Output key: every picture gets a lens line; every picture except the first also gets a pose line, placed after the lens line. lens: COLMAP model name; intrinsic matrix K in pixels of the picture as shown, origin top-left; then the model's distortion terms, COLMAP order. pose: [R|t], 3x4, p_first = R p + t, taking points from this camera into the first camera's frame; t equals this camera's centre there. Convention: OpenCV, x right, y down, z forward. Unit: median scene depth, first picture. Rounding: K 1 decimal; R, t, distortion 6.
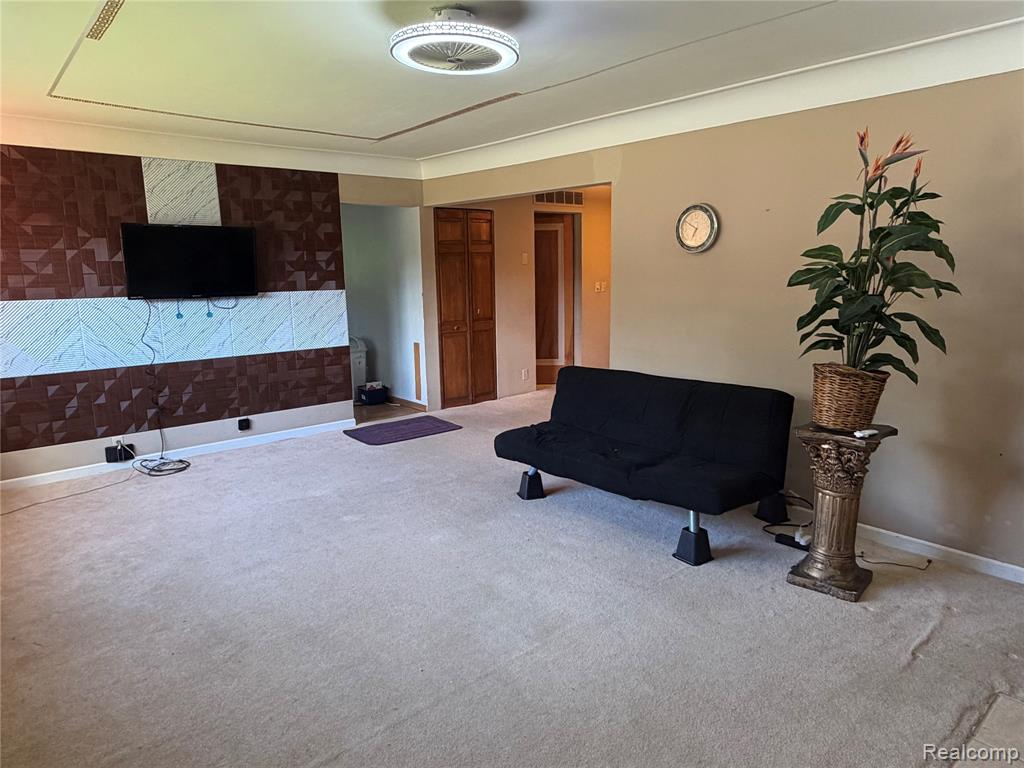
lens RADIAL K [[636.8, 0, 515.8], [0, 636.8, 382.9], [0, 0, 1]] dist [-0.005092, -0.001255]
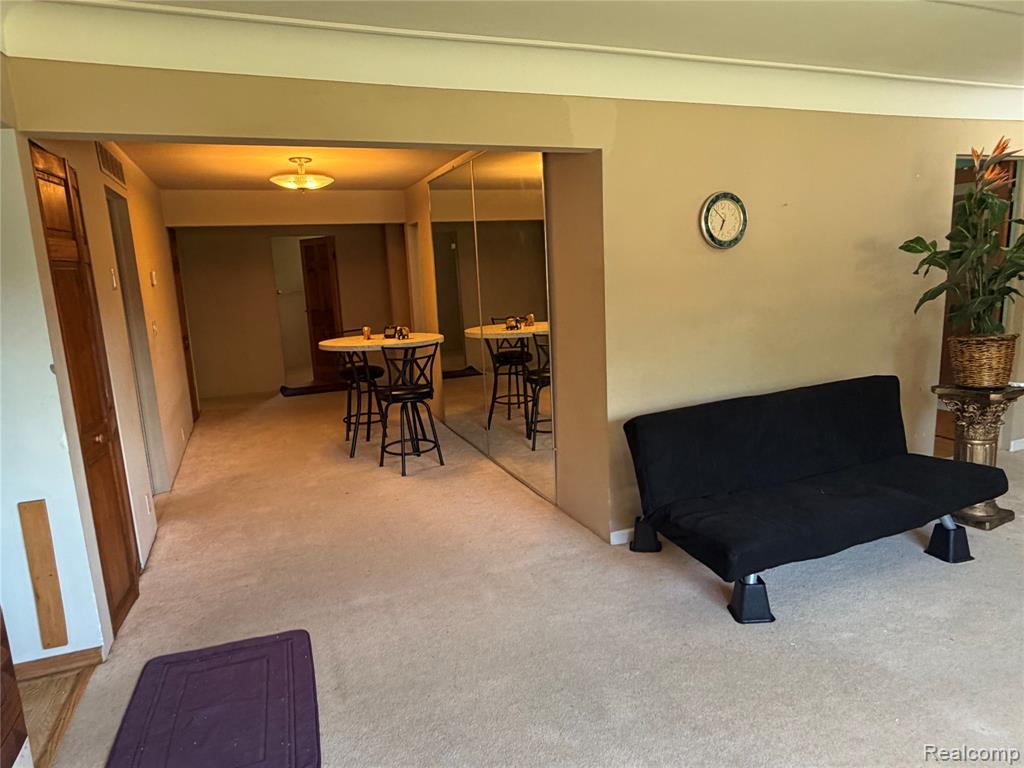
lens RADIAL K [[636.8, 0, 515.8], [0, 636.8, 382.9], [0, 0, 1]] dist [-0.005092, -0.001255]
pose [[0.344528, -0.162326, 0.924635, -0.649169], [0.218767, 0.971703, 0.089074, -0.169339], [-0.912930, 0.171591, 0.370291, 0.983883]]
